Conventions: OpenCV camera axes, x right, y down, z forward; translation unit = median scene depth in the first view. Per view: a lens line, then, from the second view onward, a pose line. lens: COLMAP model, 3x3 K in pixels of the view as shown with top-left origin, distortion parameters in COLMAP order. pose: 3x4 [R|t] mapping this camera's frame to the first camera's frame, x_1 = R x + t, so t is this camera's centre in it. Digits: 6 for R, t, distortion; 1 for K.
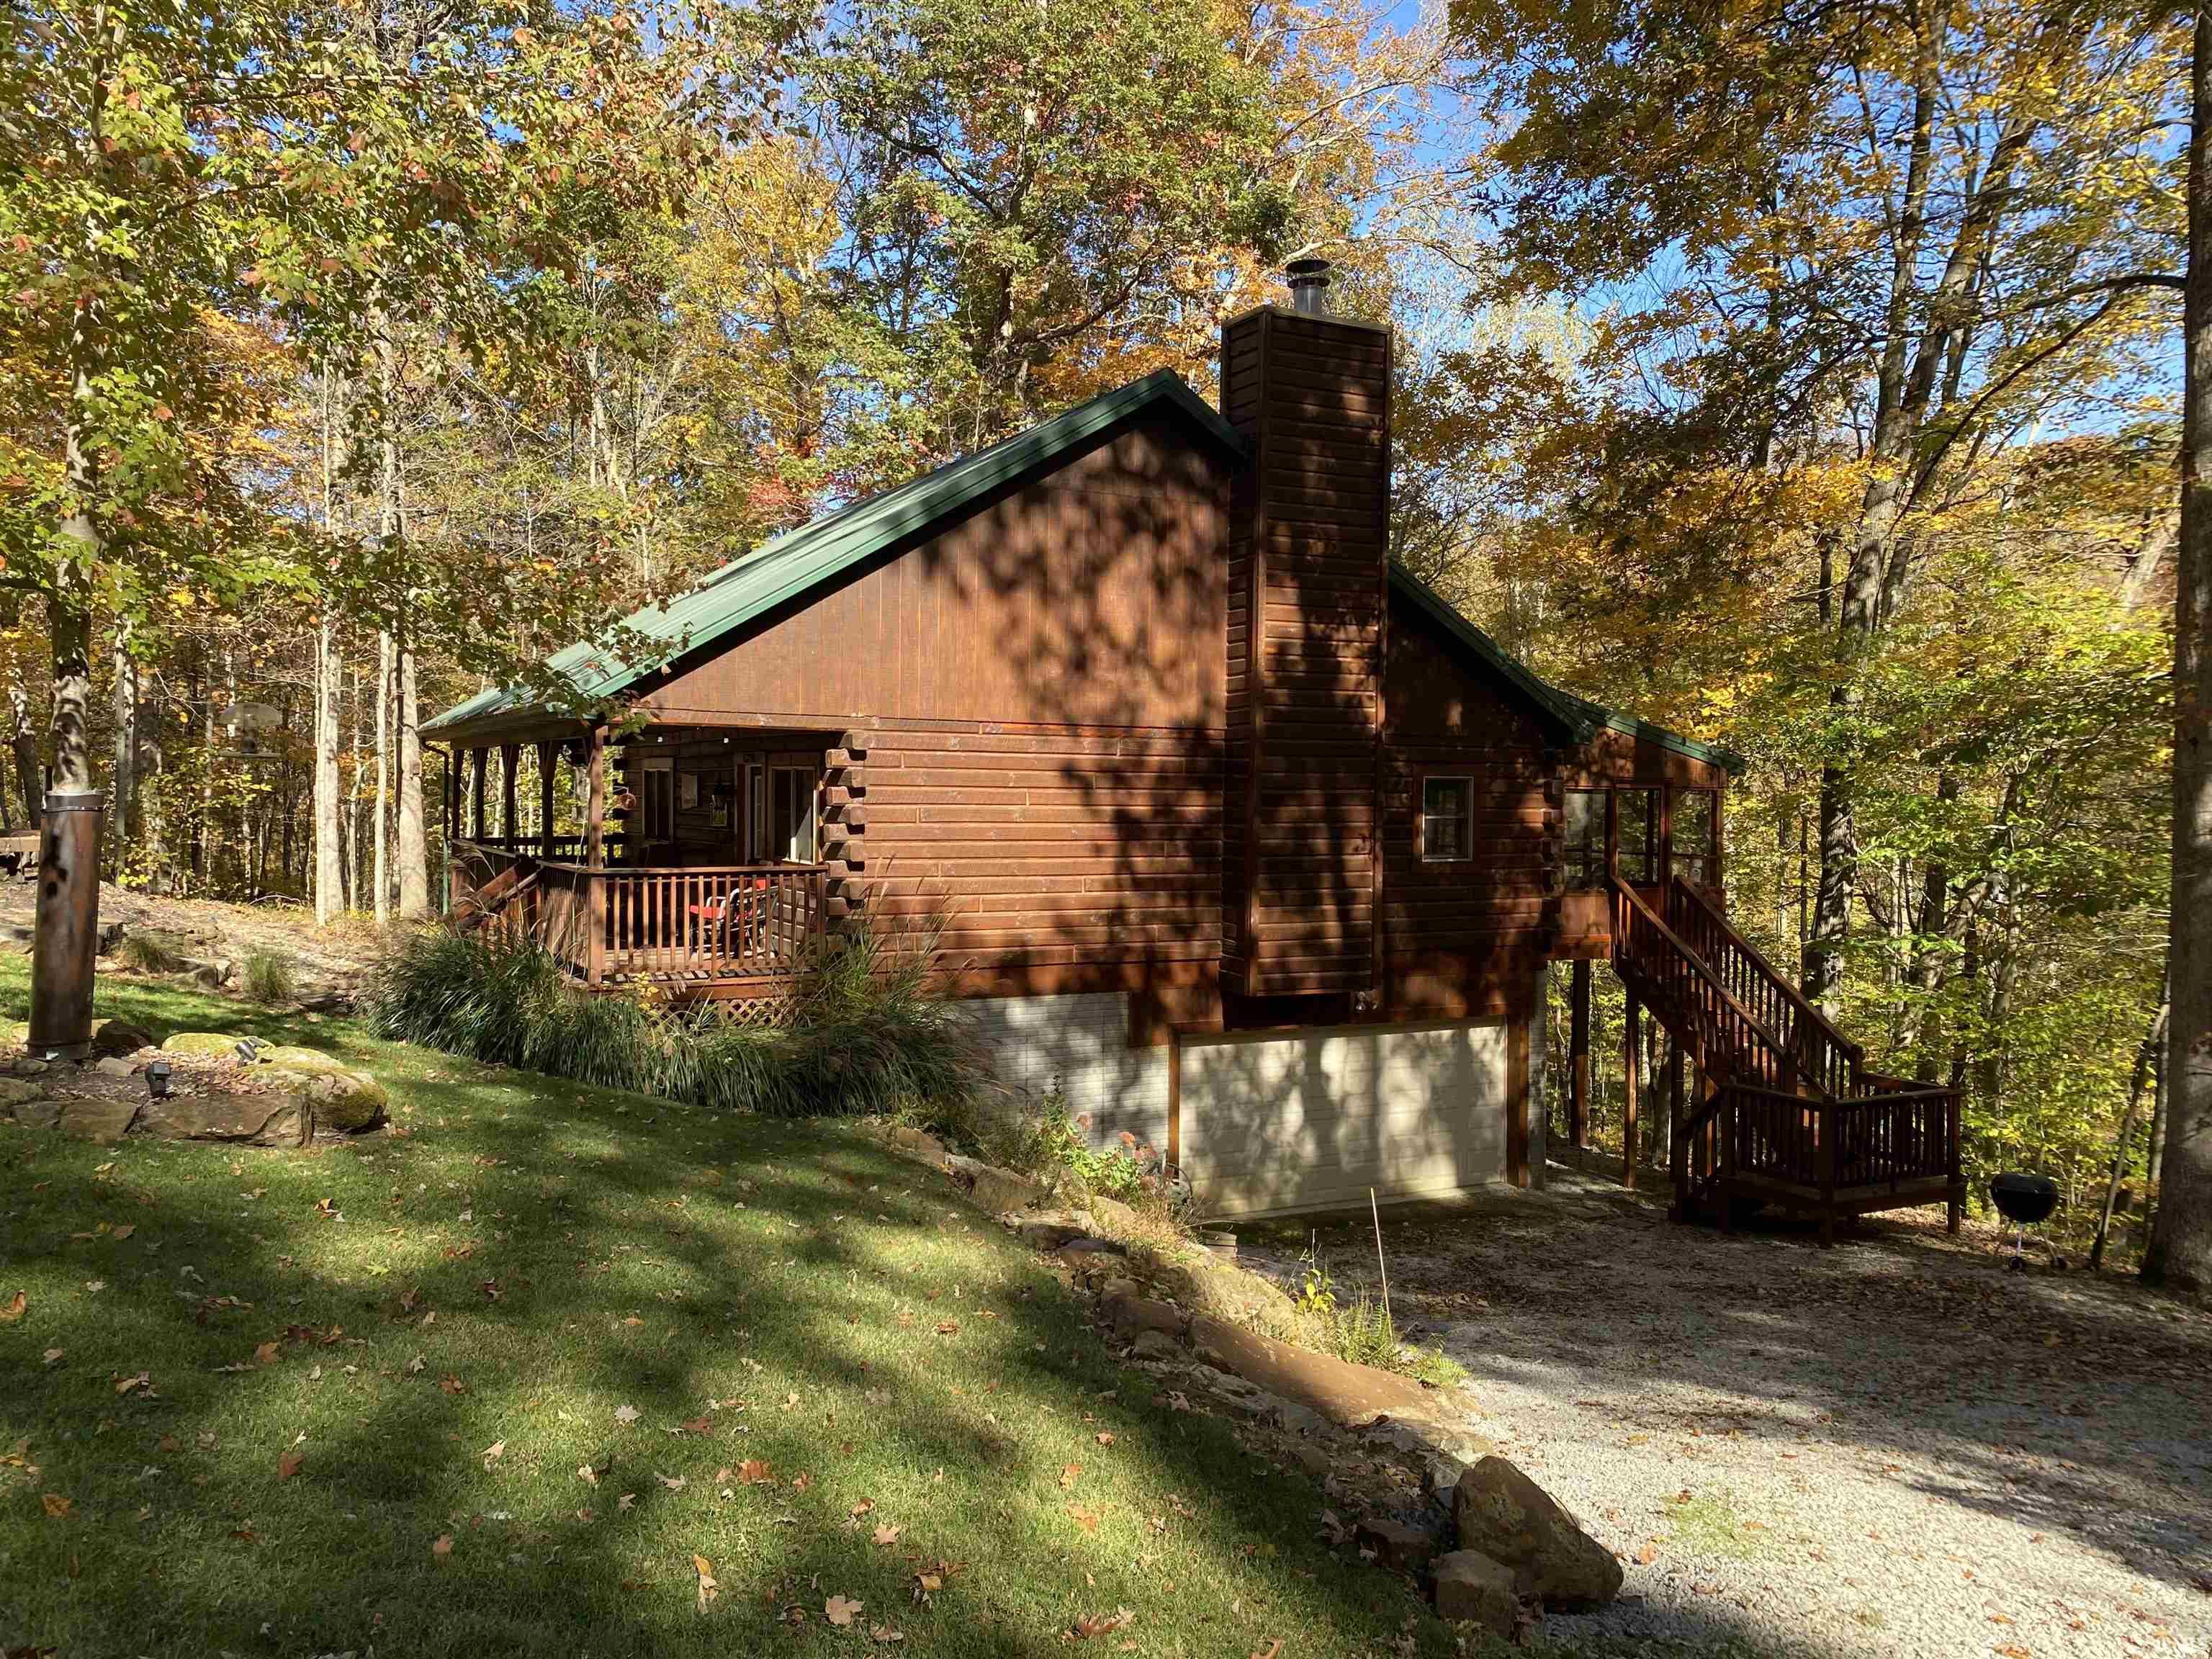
lens RADIAL K [[1514.4, 0, 1106.0], [0, 1514.4, 829.5], [0, 0, 1]] dist [0.076040, 0.001016]
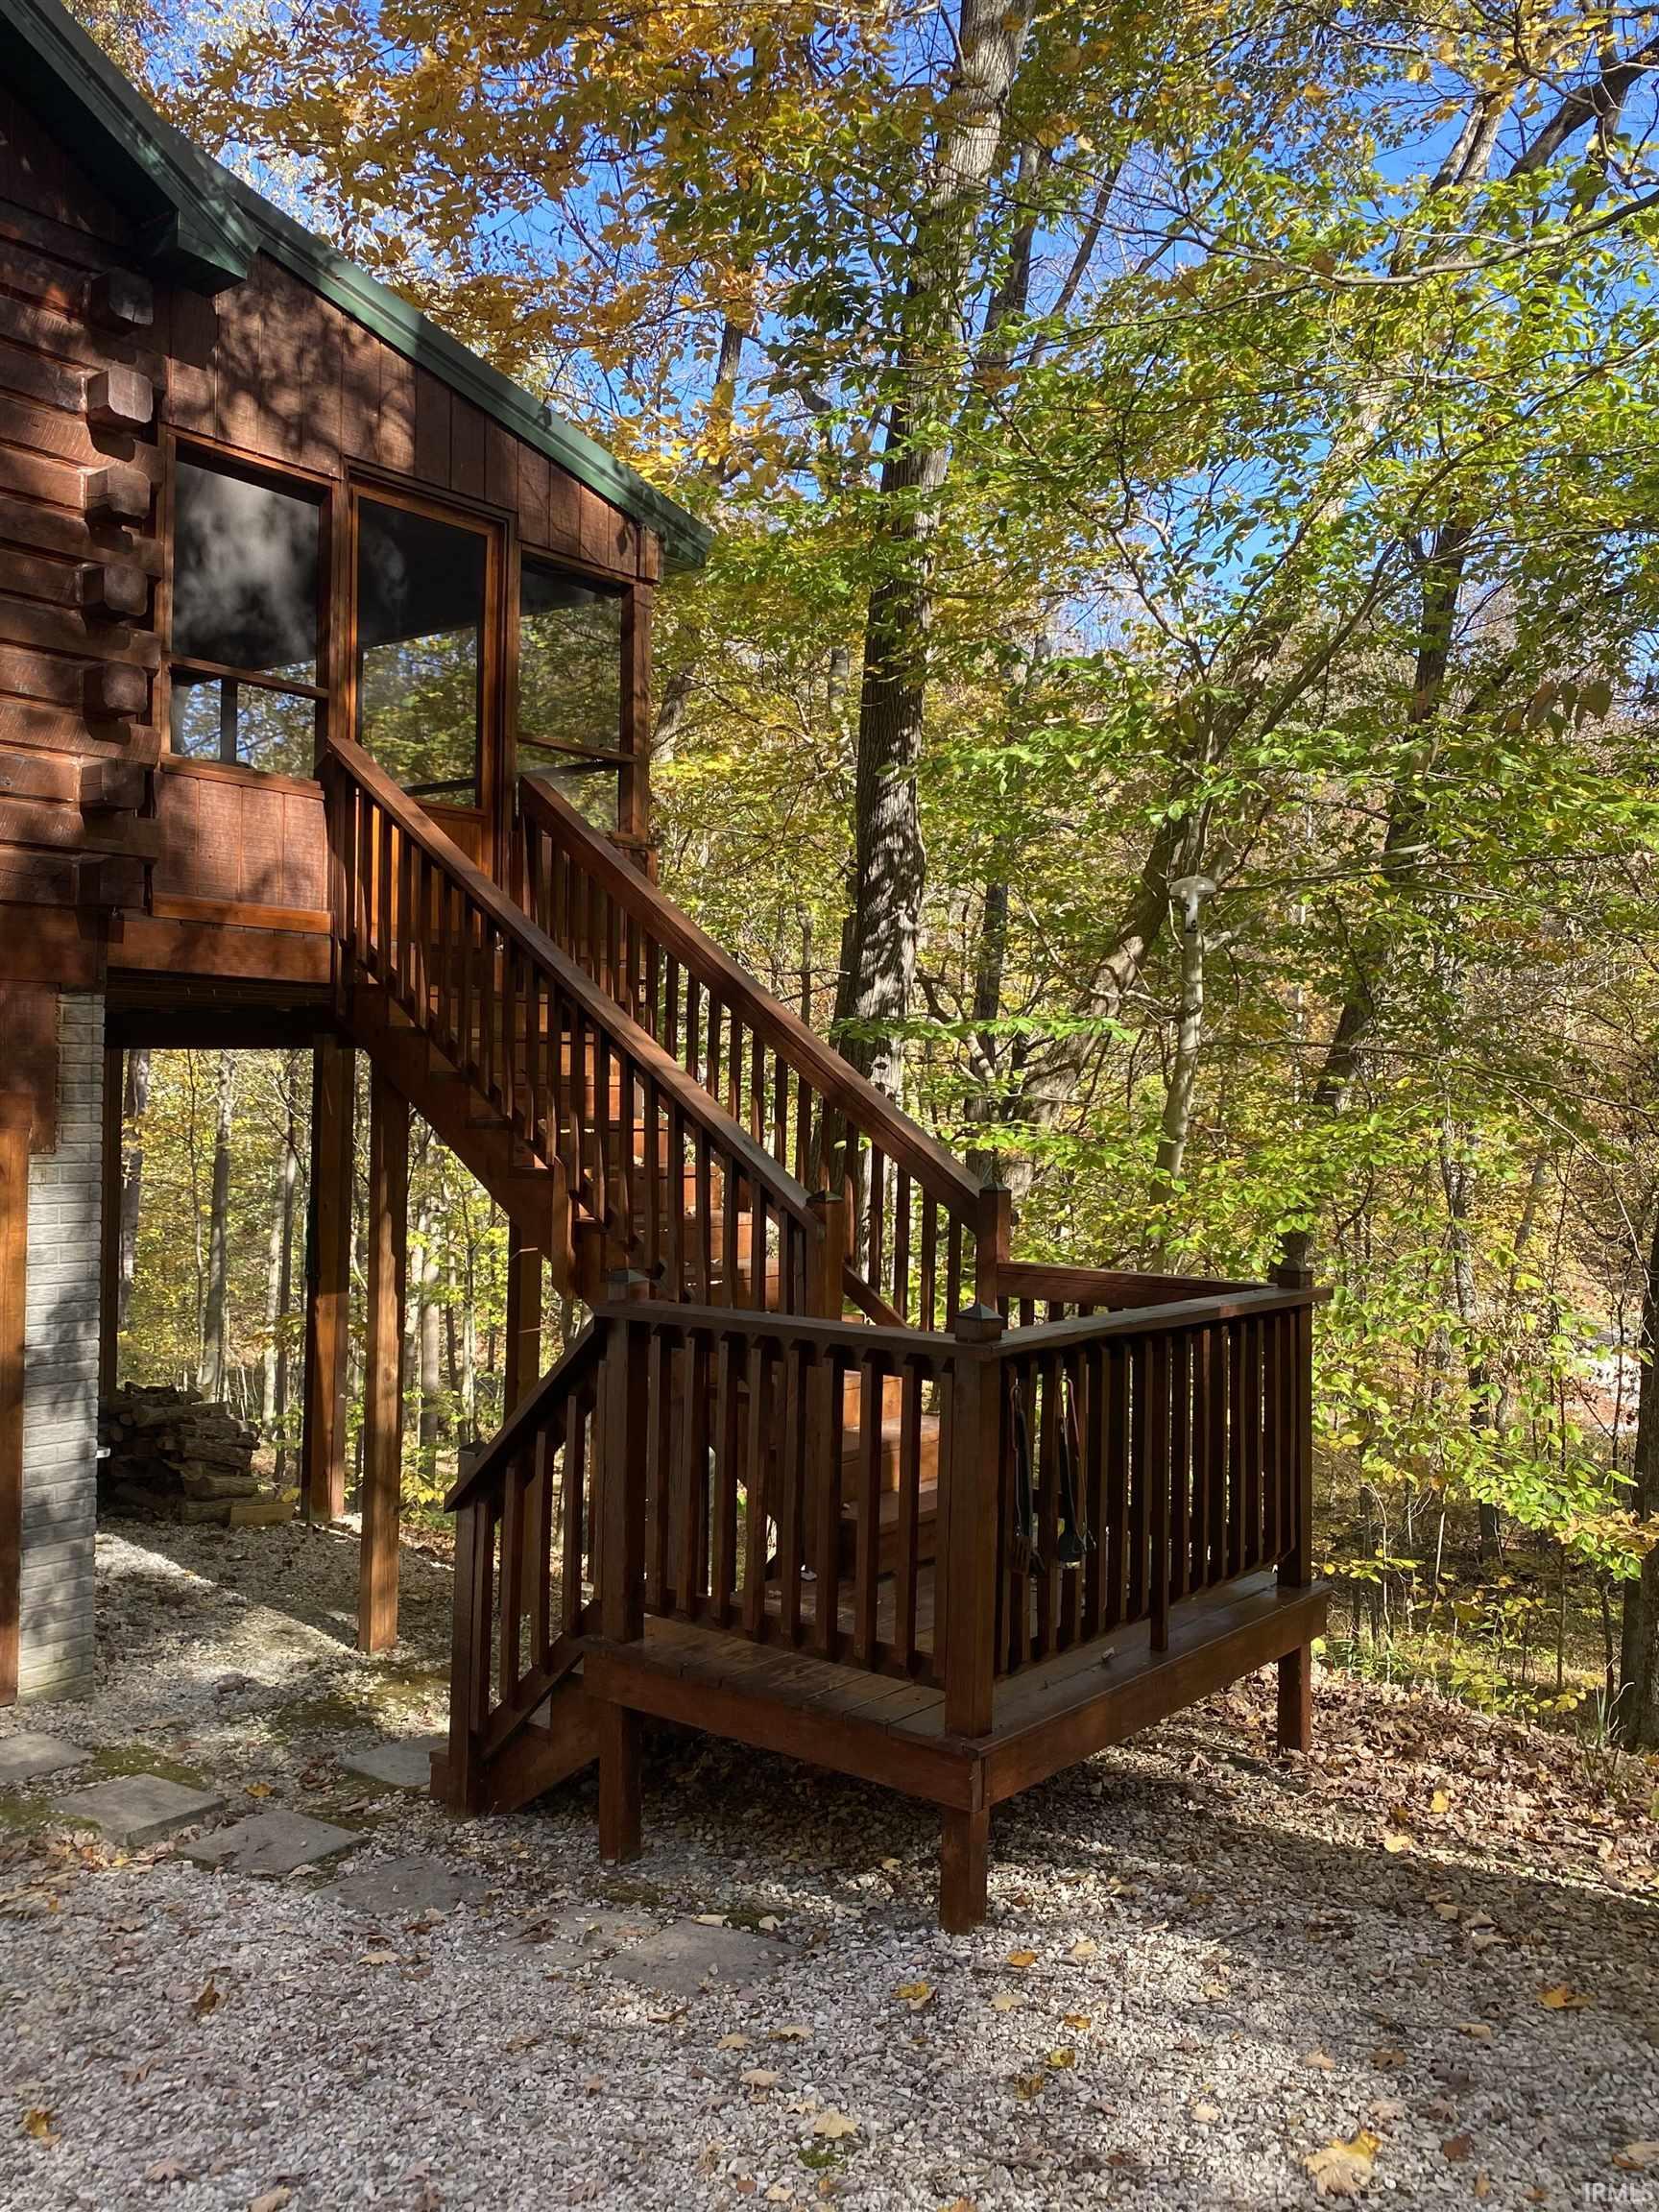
lens RADIAL K [[1859.2, 0, 829.5], [0, 1859.2, 1106.0], [0, 0, 1]] dist [0.072375, 0.000659]
pose [[0.904118, 0.005429, 0.427248, 0.251533], [-0.011220, 0.999876, 0.011038, 0.104952], [-0.427135, -0.014774, 0.904067, 0.576809]]
